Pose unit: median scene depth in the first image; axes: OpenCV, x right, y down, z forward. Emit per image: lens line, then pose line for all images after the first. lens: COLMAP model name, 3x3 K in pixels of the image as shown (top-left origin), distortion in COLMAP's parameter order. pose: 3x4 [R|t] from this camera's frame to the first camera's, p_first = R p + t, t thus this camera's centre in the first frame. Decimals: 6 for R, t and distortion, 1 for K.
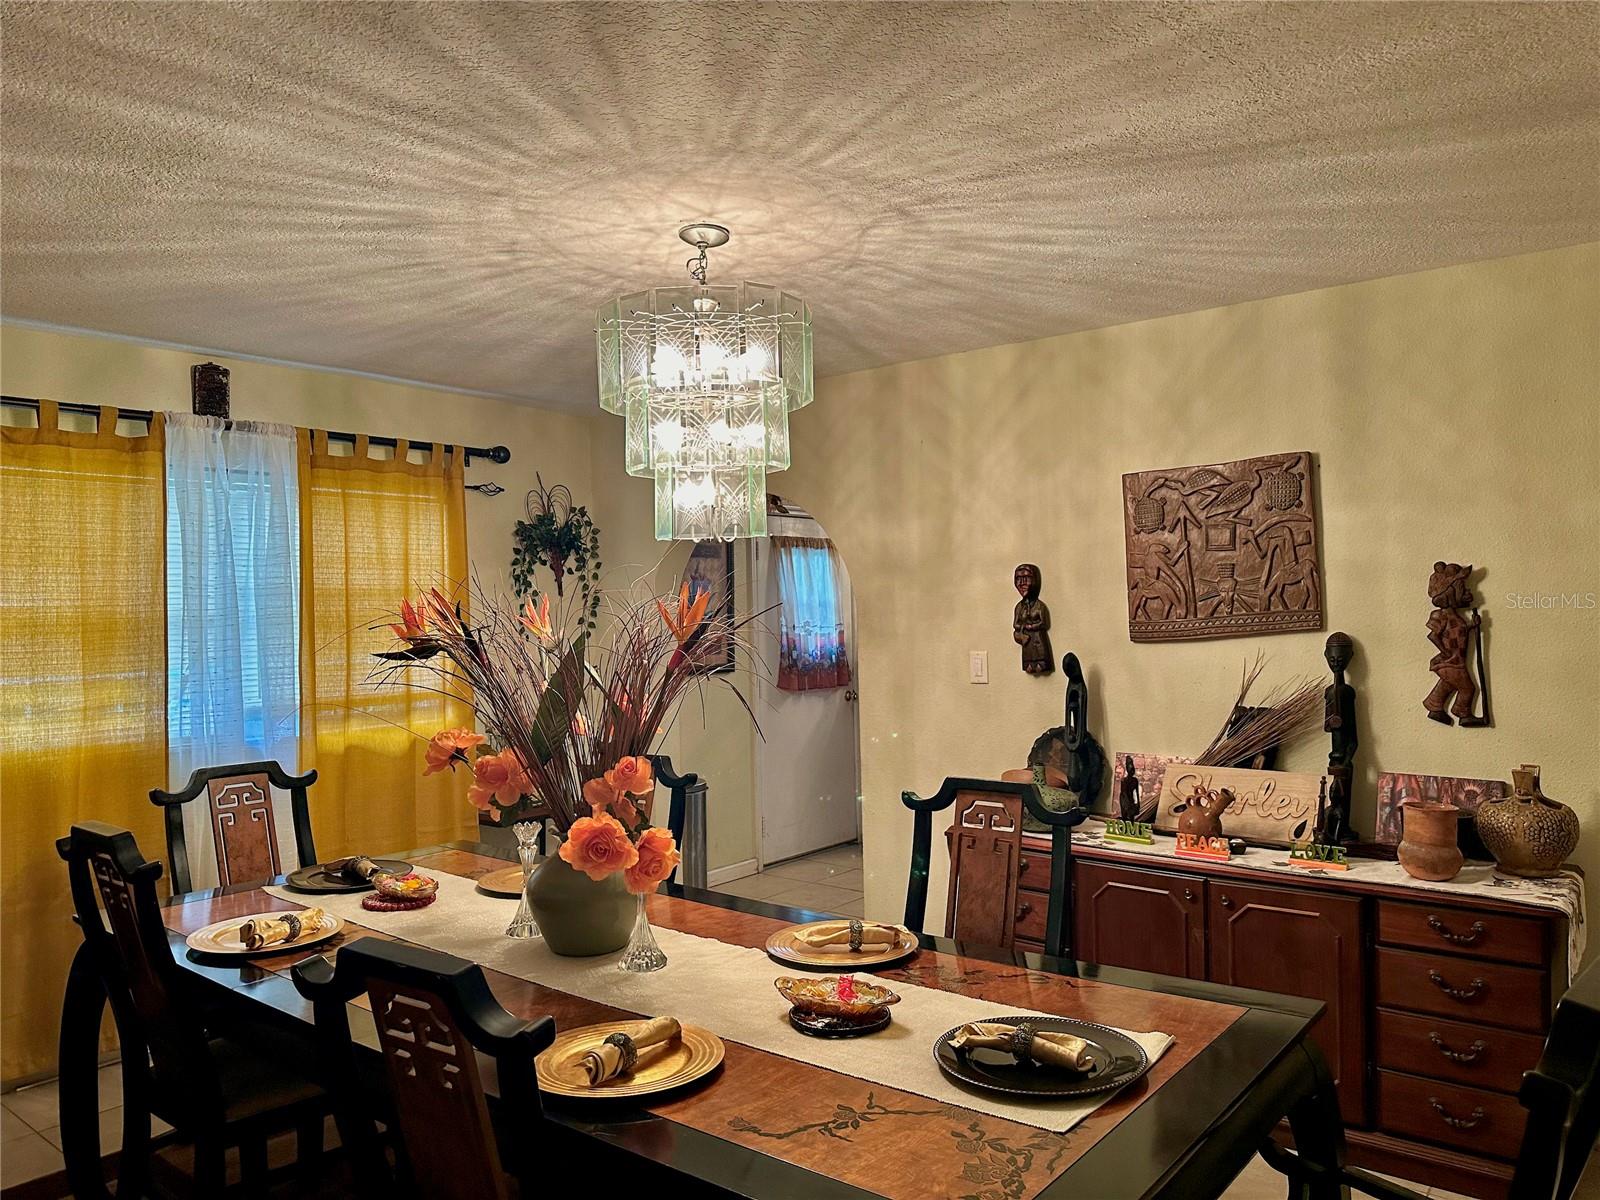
lens RADIAL K [[1119.8, 0, 800.2], [0, 1119.8, 596.9], [0, 0, 1]] dist [0.048112, -0.042025]
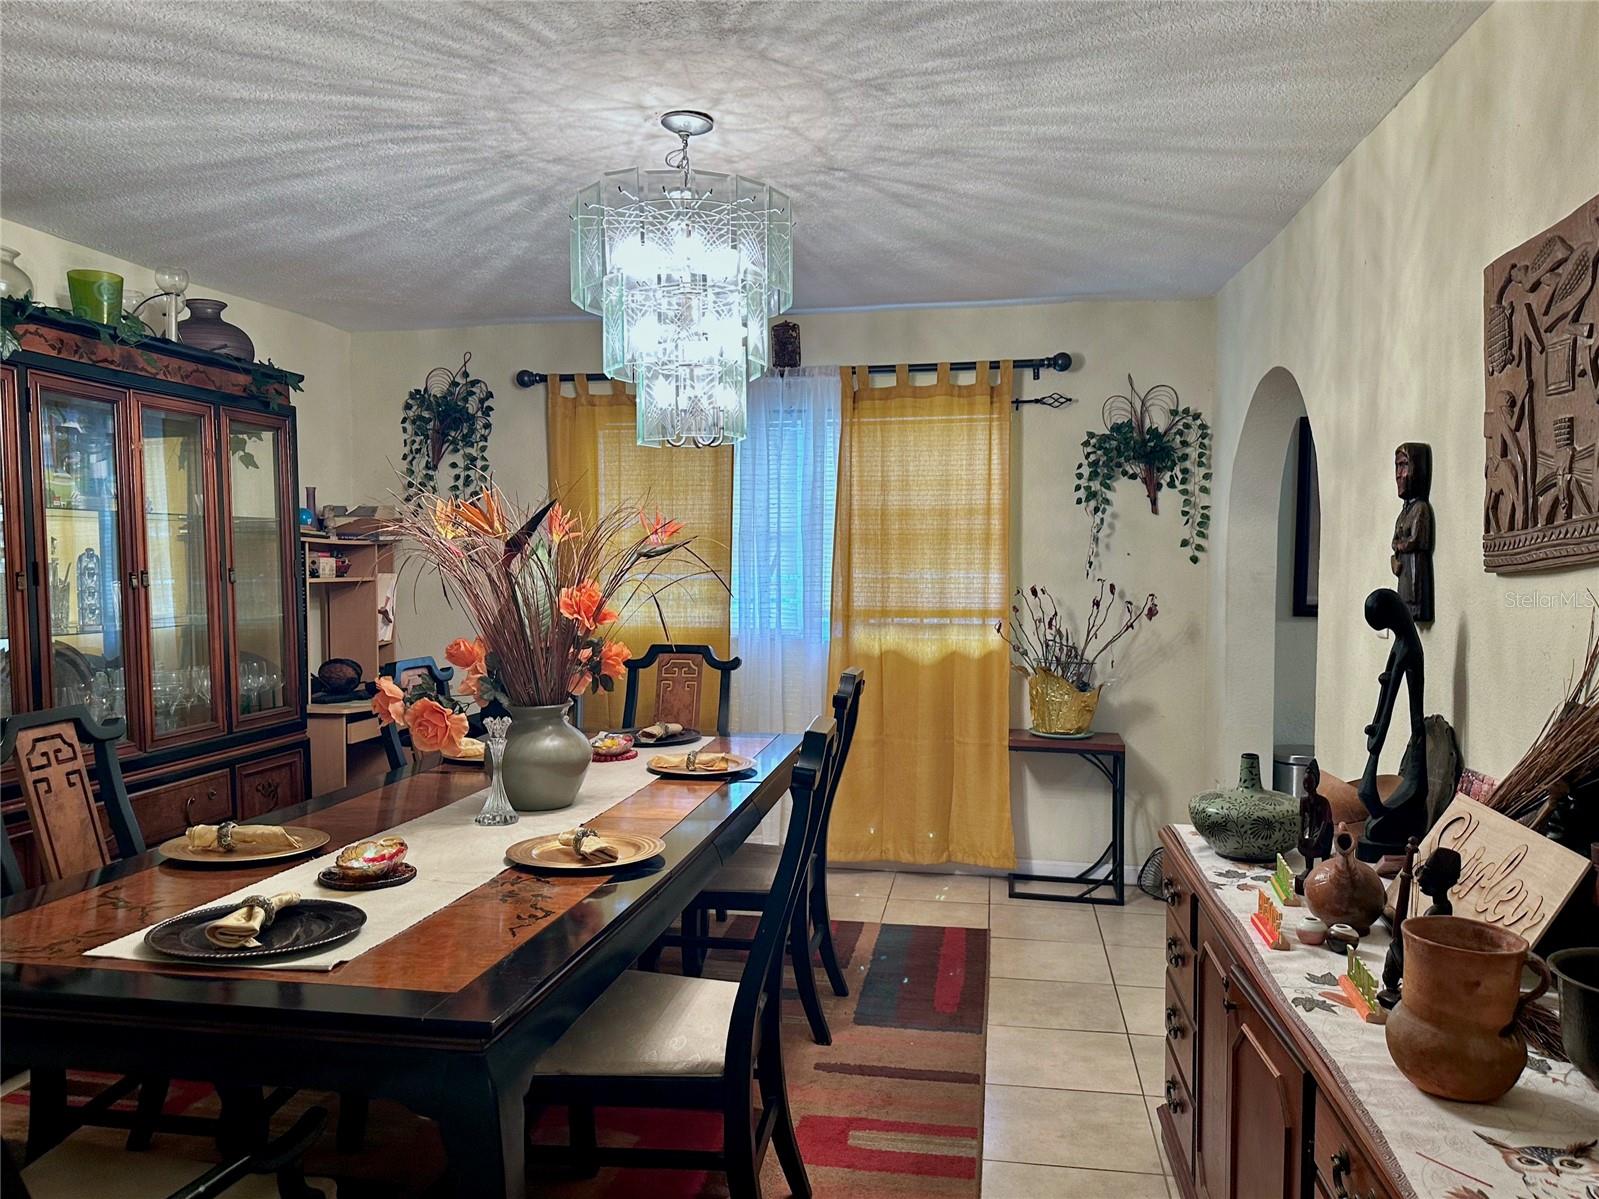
lens RADIAL K [[1198.2, 0, 796.9], [0, 1198.2, 600.7], [0, 0, 1]] dist [0.041372, -0.002647]
pose [[0.500417, 0.034382, -0.865102, 0.901087], [0.001390, 0.999178, 0.040515, 0.056018], [0.865783, -0.021477, 0.499958, 0.546689]]
